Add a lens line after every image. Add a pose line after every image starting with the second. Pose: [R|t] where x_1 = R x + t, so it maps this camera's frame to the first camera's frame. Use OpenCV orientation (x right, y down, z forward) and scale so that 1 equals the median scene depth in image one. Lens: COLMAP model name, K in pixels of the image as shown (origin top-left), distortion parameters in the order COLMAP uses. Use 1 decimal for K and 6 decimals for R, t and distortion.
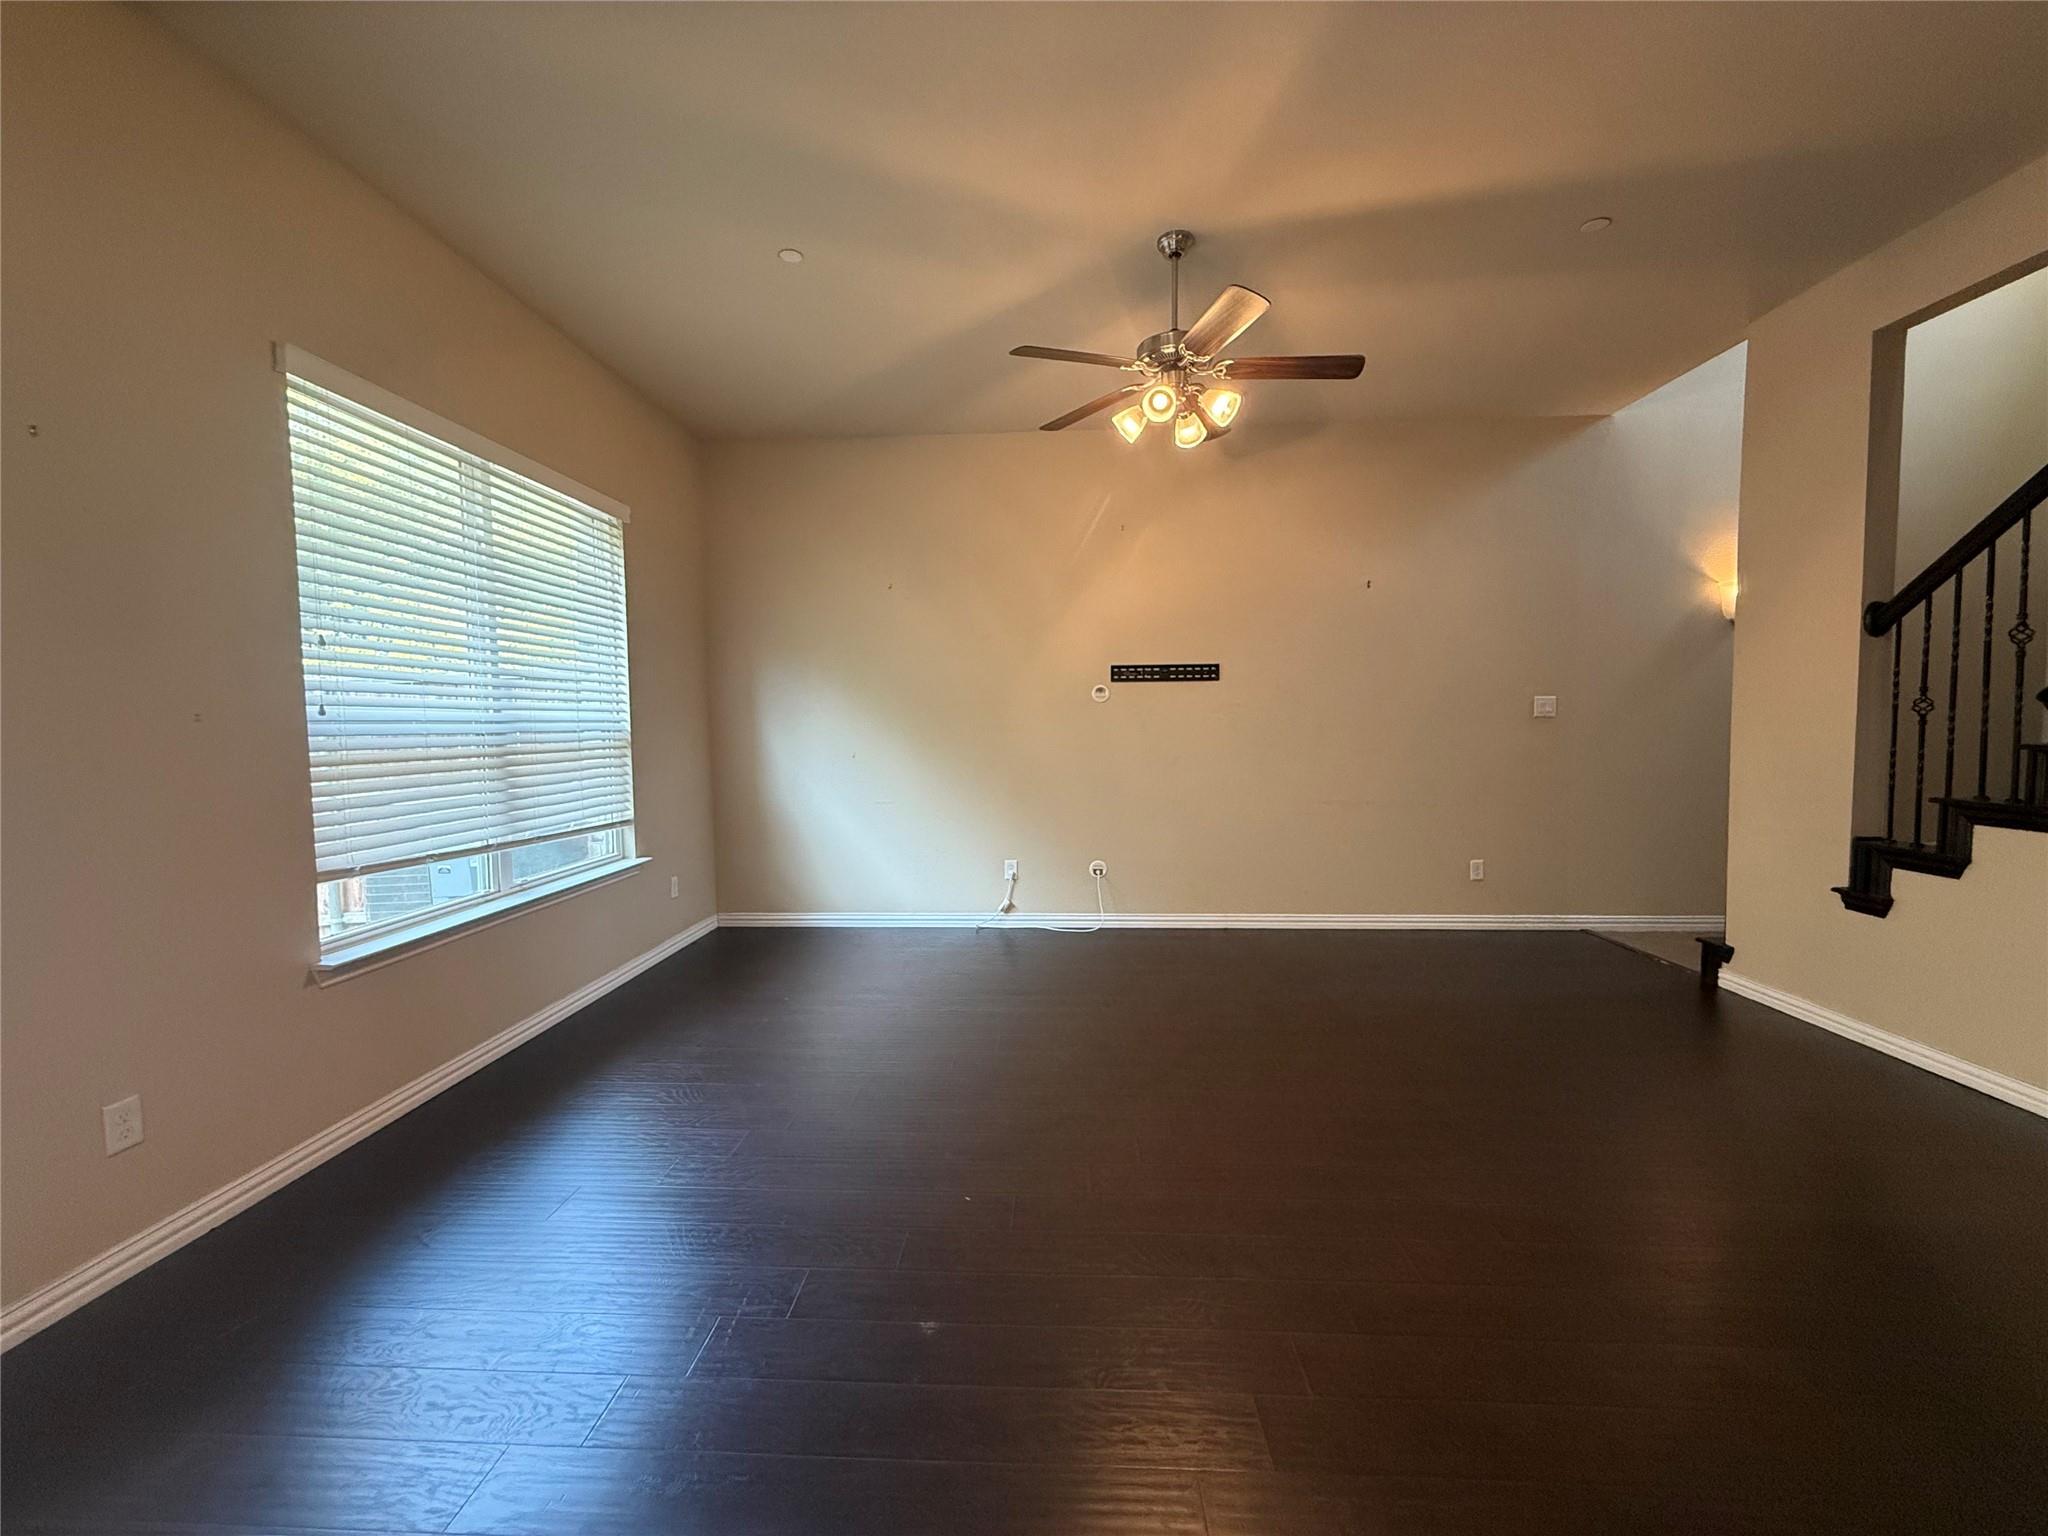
lens RADIAL K [[814.7, 0, 1018.8], [0, 814.7, 761.3], [0, 0, 1]] dist [0.000998, 0.000219]
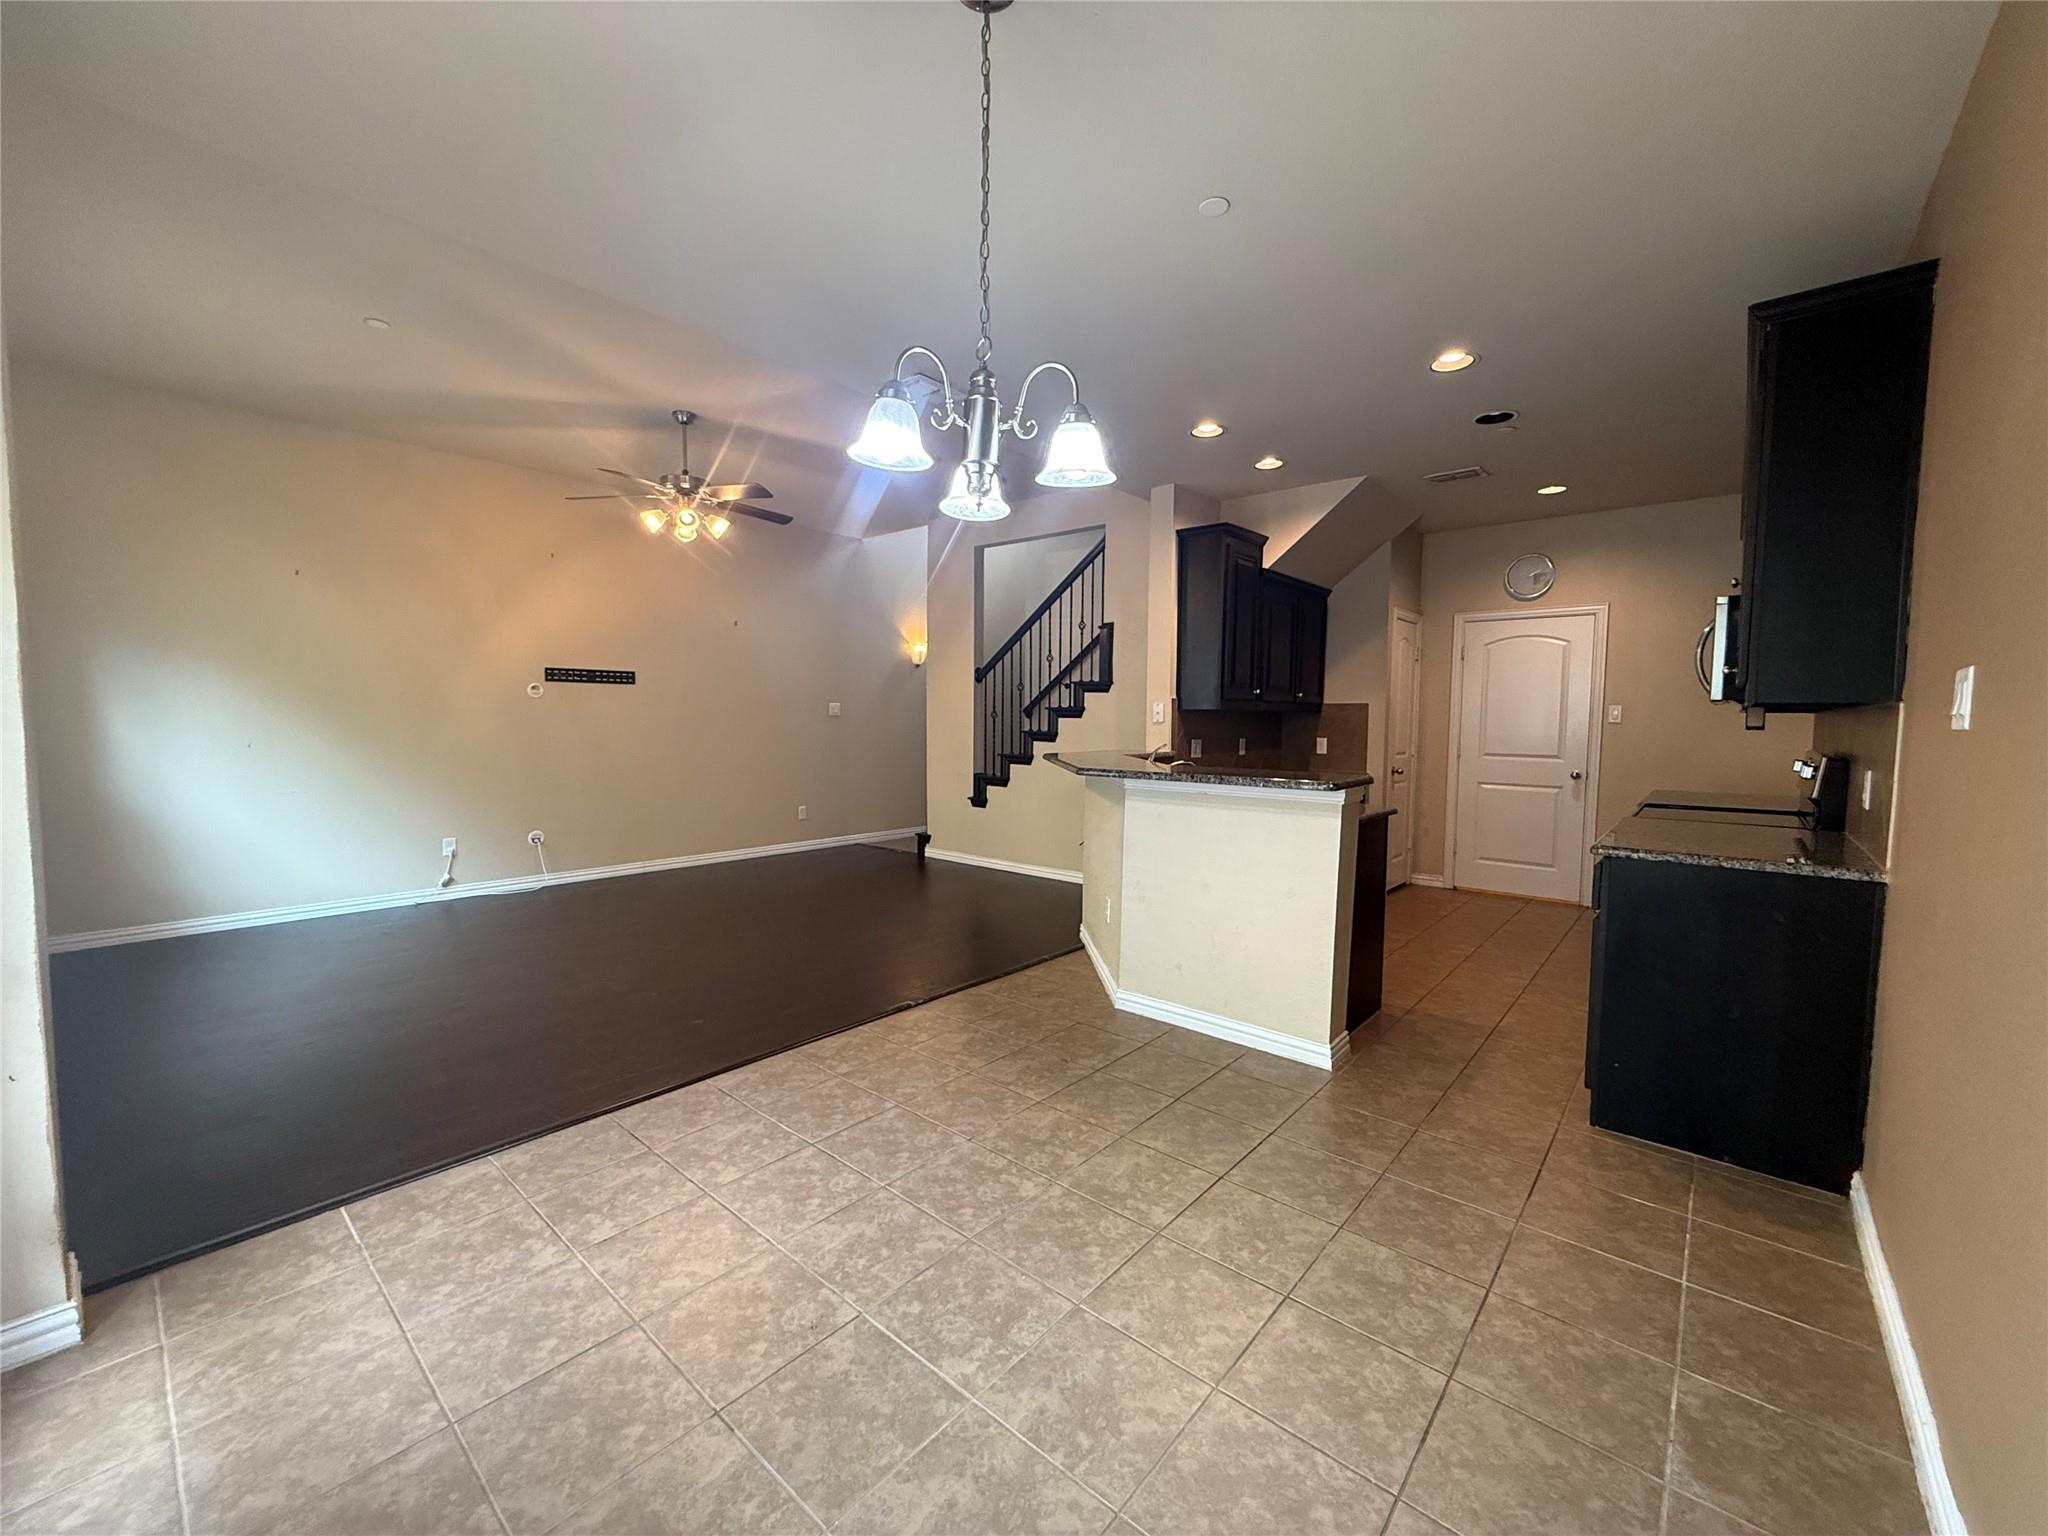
lens RADIAL K [[814.7, 0, 1021.8], [0, 814.7, 770.4], [0, 0, 1]] dist [0.000998, 0.000219]
pose [[0.619213, -0.037151, 0.784344, -0.518936], [0.021294, 0.999307, 0.030522, 0.015883], [-0.784934, -0.002198, 0.619575, -0.387596]]
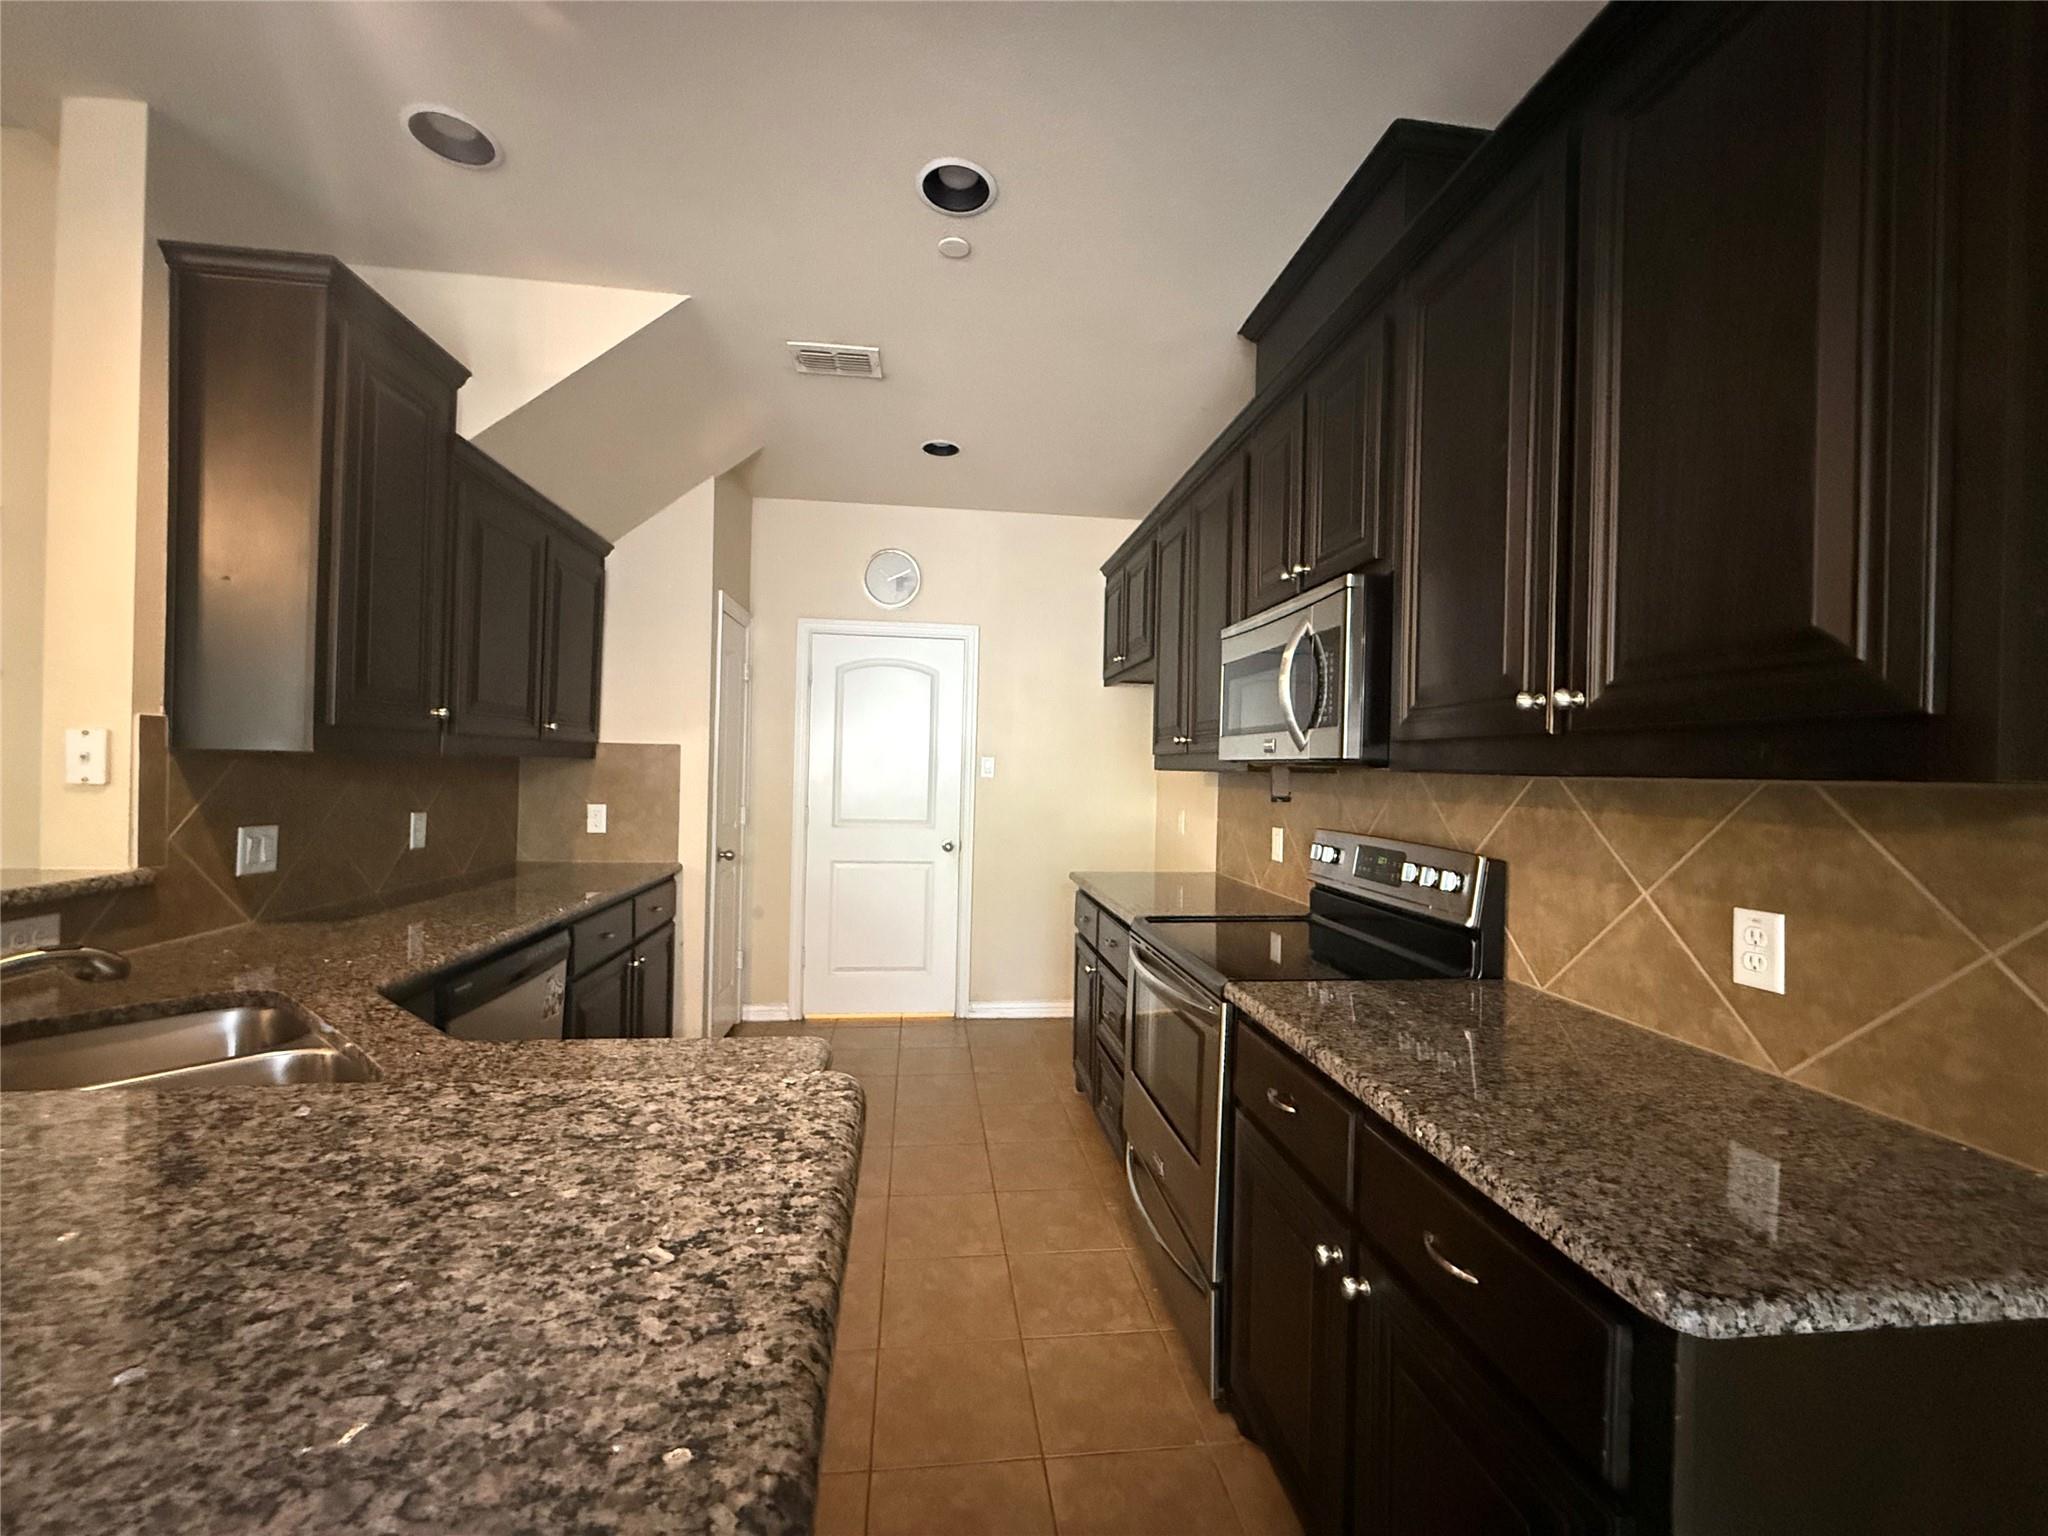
lens RADIAL K [[814.7, 0, 1021.8], [0, 814.7, 764.7], [0, 0, 1]] dist [0.000998, 0.000219]
pose [[-0.171866, 0.008578, 0.985083, 0.141552], [0.023036, 0.999724, -0.004686, -0.014717], [-0.984851, 0.021887, -0.172016, -0.166048]]
